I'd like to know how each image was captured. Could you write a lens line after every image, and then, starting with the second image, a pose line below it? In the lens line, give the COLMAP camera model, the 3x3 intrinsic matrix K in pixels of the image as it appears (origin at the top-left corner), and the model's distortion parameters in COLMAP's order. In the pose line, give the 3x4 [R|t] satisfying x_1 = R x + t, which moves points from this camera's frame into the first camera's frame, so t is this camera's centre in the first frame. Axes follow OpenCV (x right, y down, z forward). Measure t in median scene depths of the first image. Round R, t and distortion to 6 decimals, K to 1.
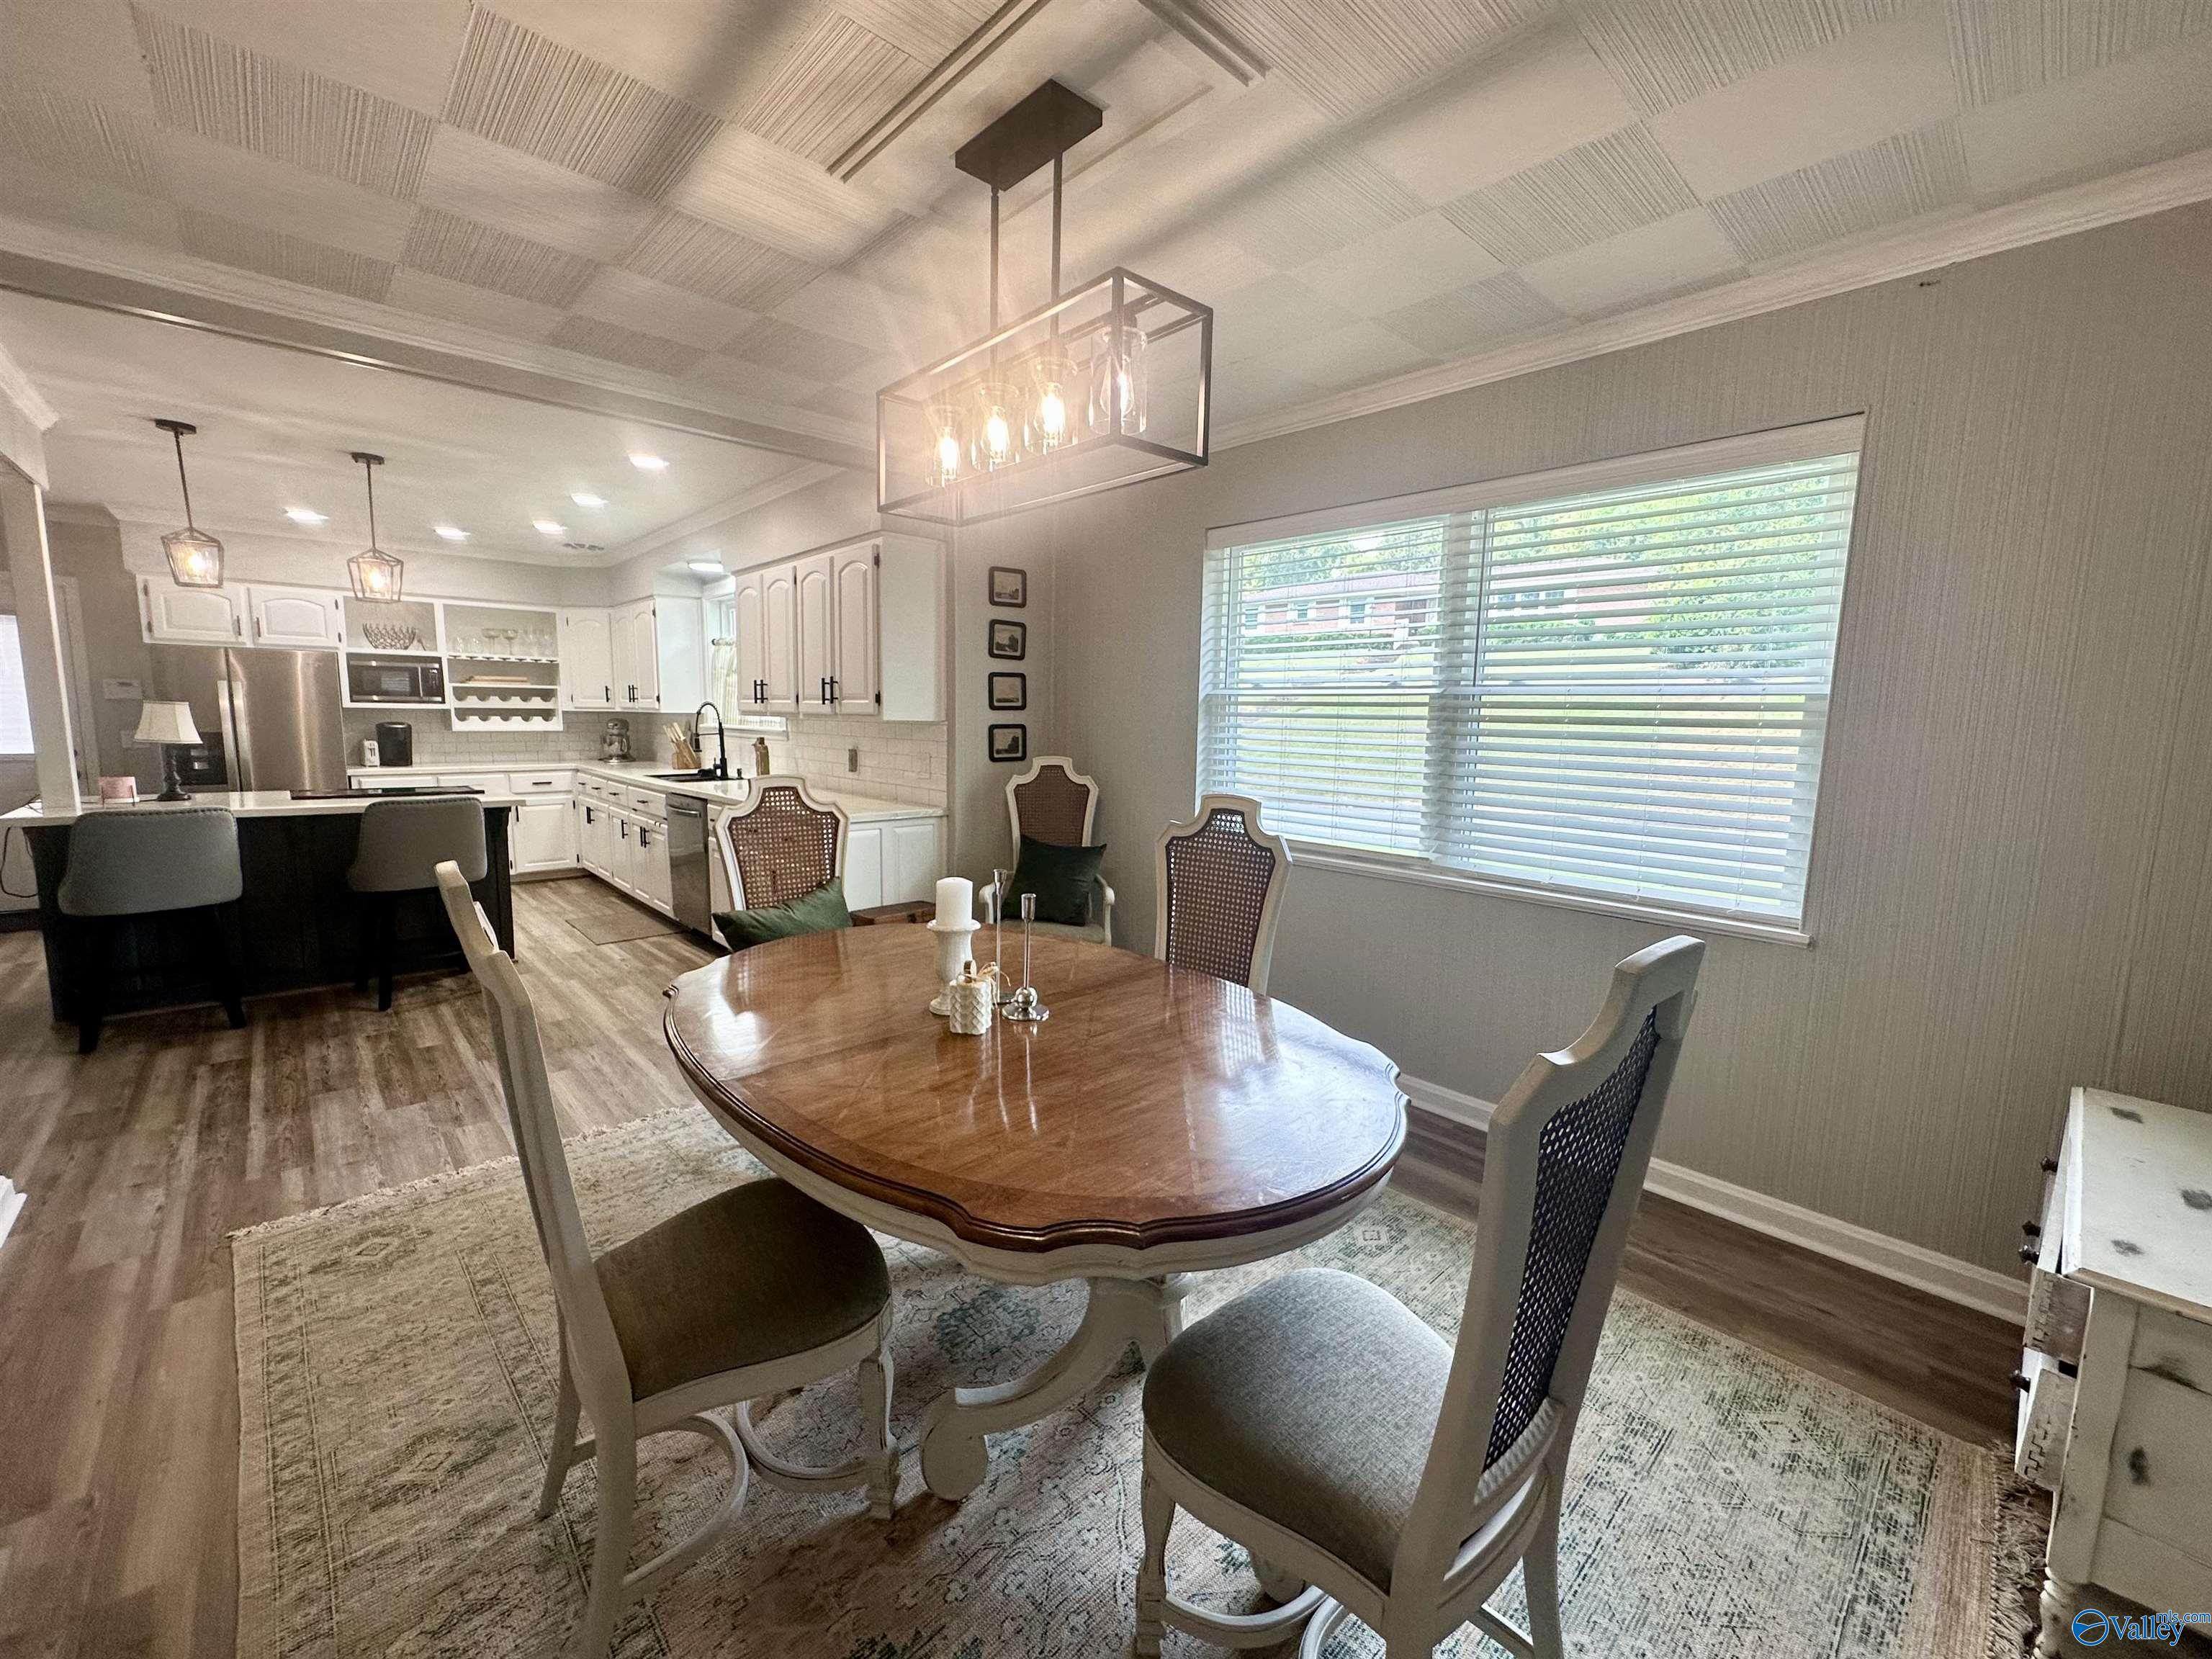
lens RADIAL K [[886.4, 0, 1103.8], [0, 886.4, 828.1], [0, 0, 1]] dist [-0.004337, 0.000802]
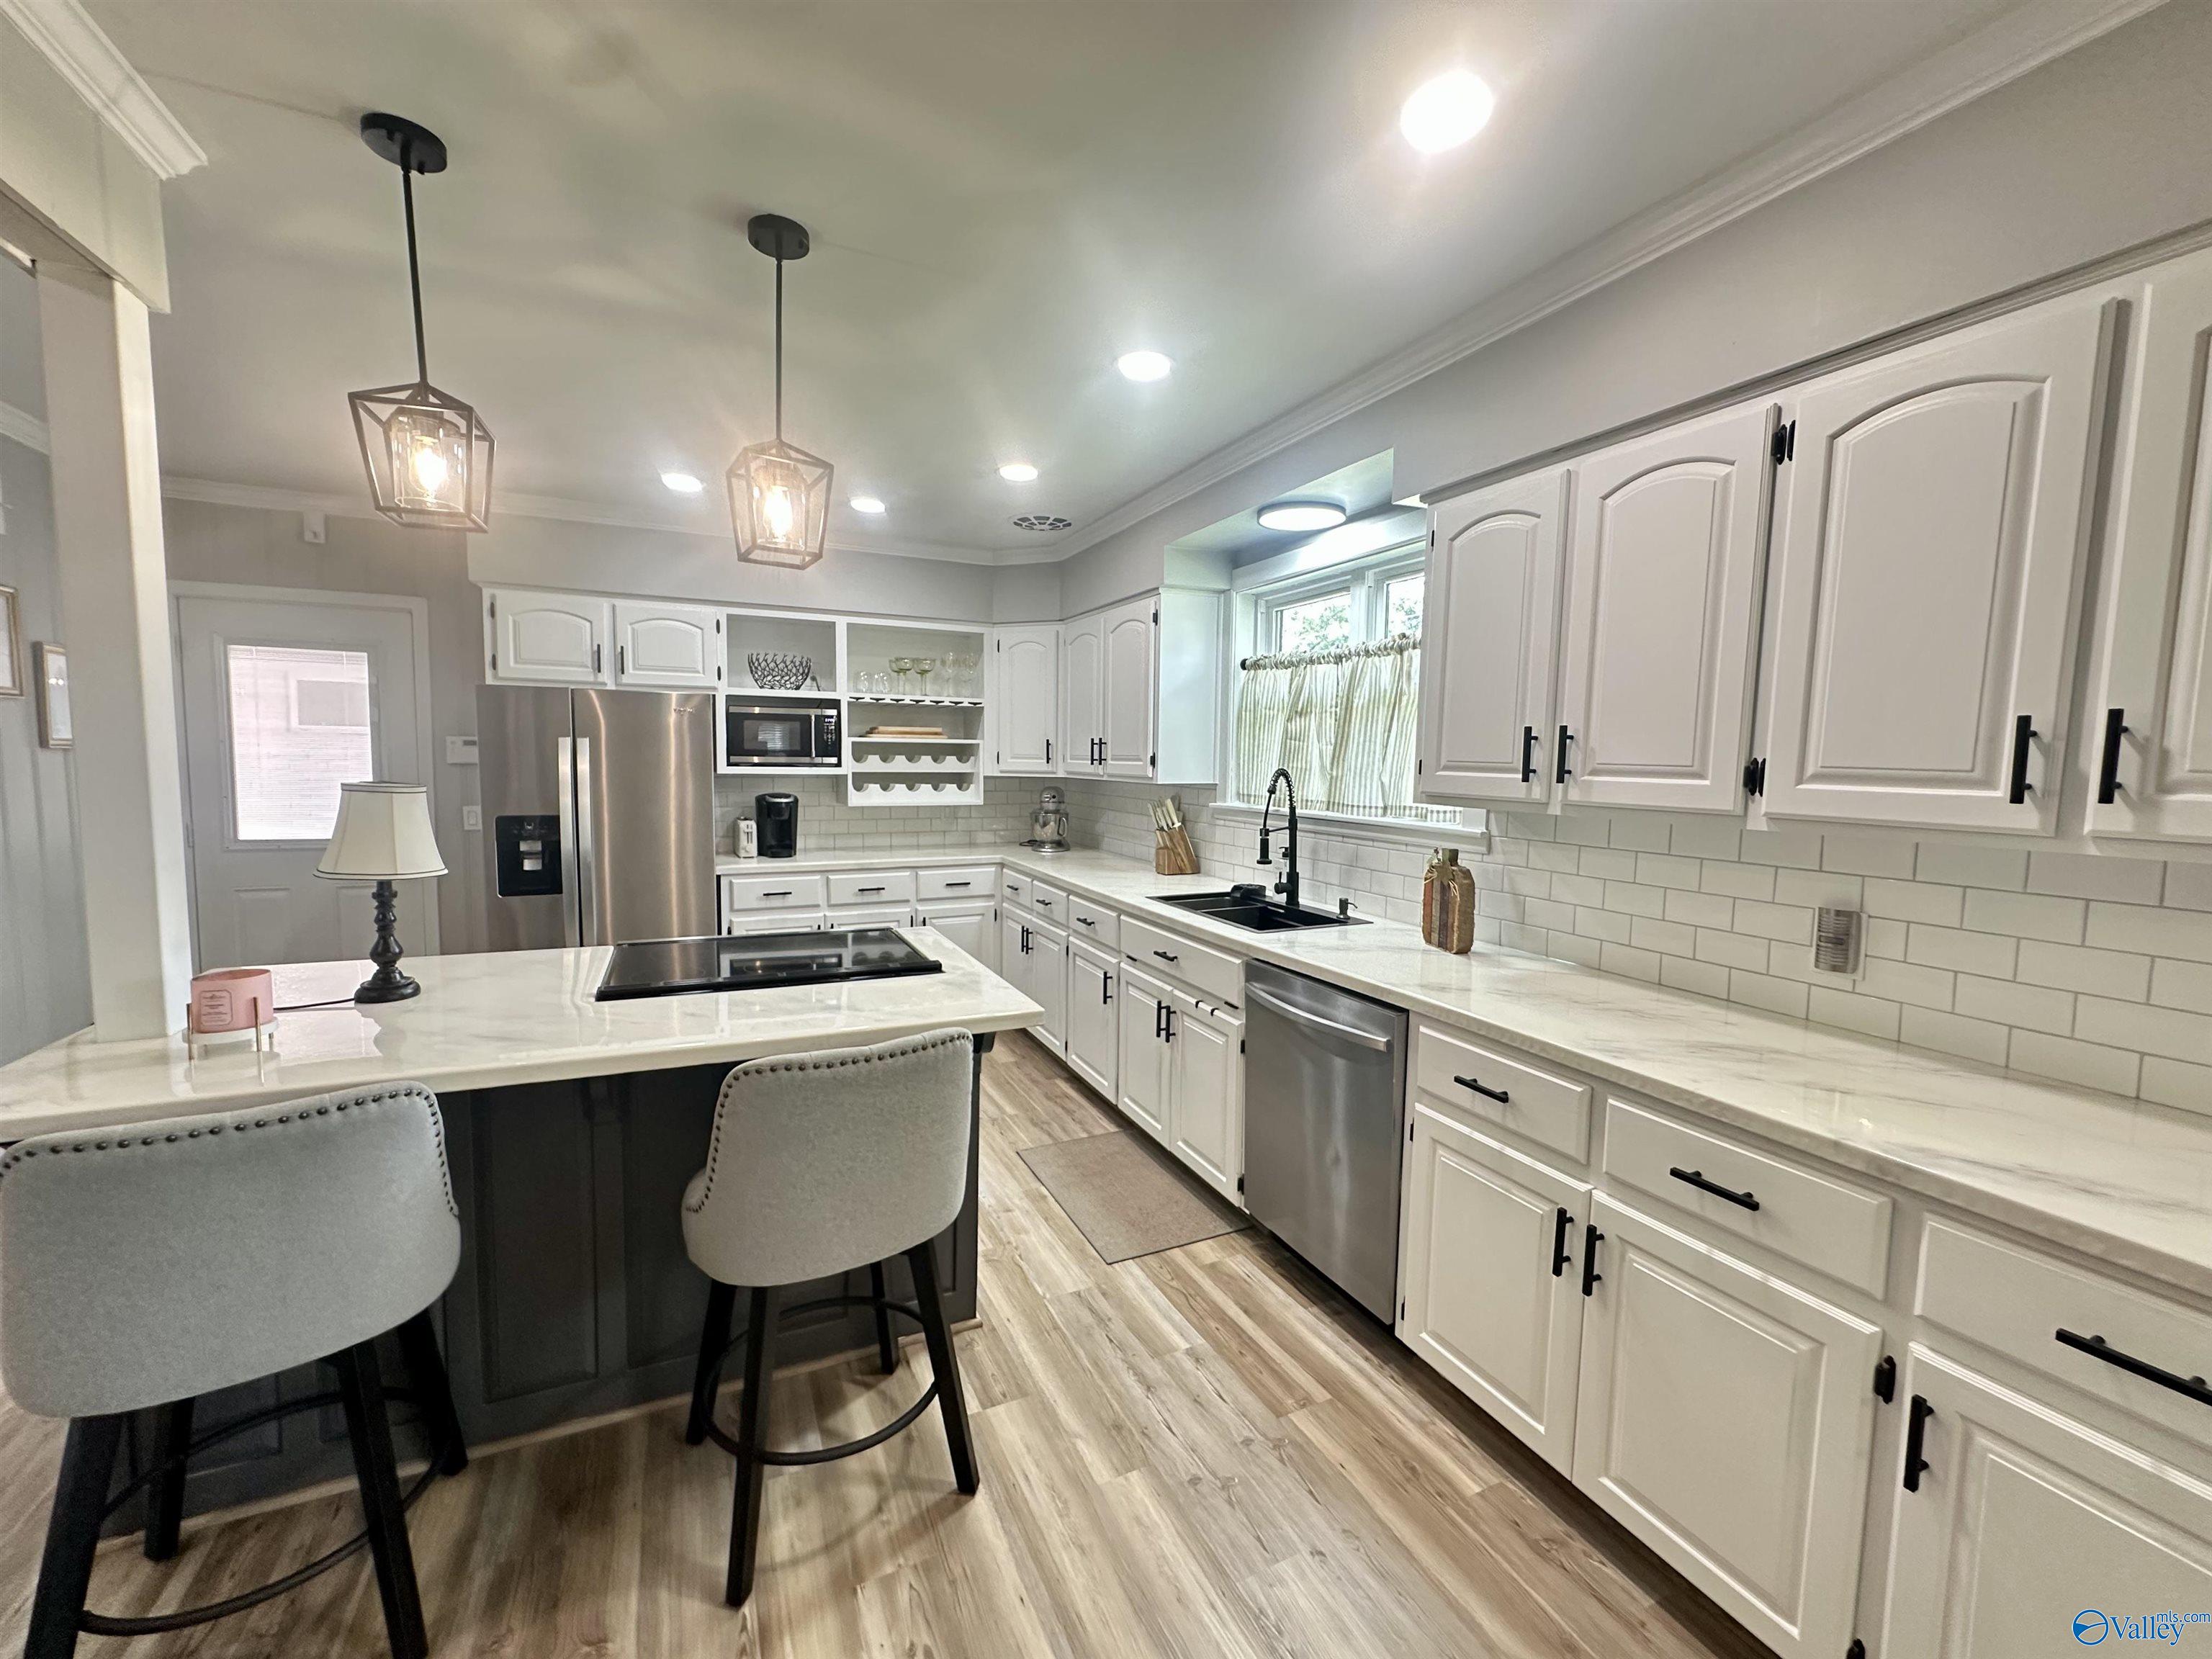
lens RADIAL K [[886.4, 0, 1103.8], [0, 886.4, 828.1], [0, 0, 1]] dist [-0.004337, 0.000802]
pose [[0.952547, 0.022061, -0.303593, -0.523611], [-0.037700, 0.998241, -0.045749, -0.106803], [0.302049, 0.055024, 0.951703, 0.629165]]
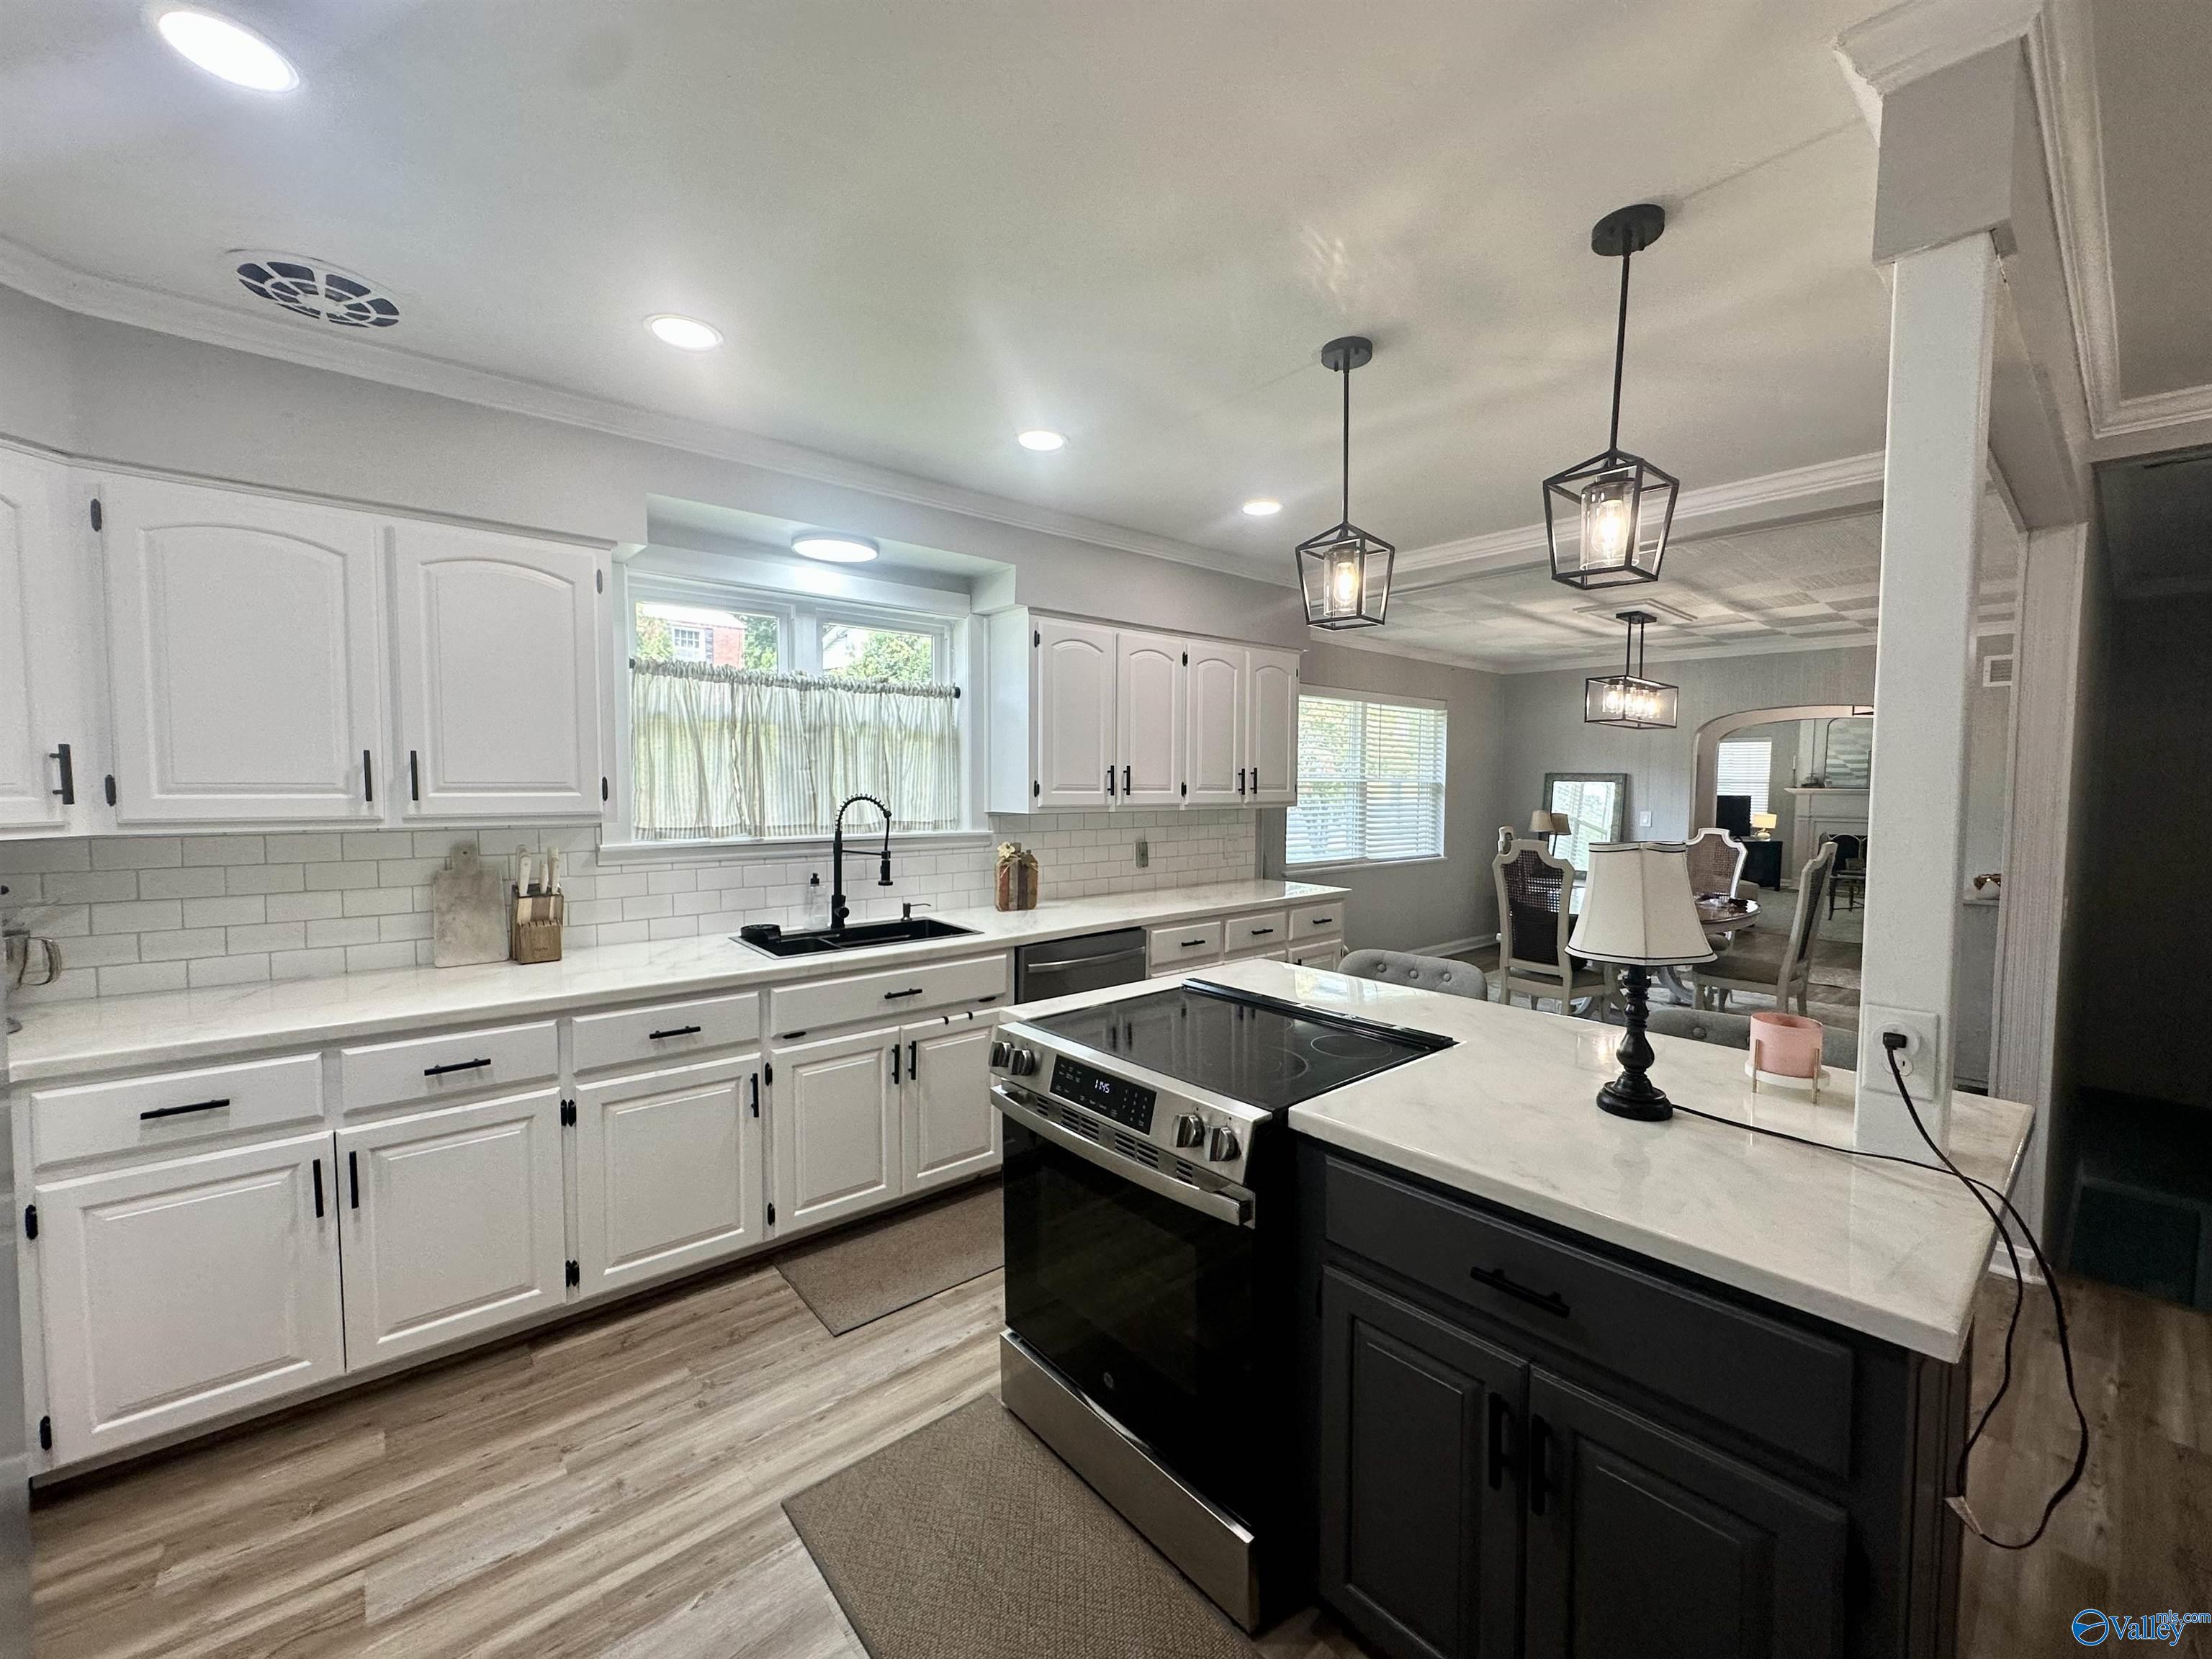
lens RADIAL K [[886.4, 0, 1103.8], [0, 886.4, 828.1], [0, 0, 1]] dist [-0.004337, 0.000802]
pose [[0.042828, -0.069873, 0.996636, -1.341175], [0.122583, 0.990382, 0.064167, -0.187838], [-0.991534, 0.119423, 0.050981, 1.119820]]
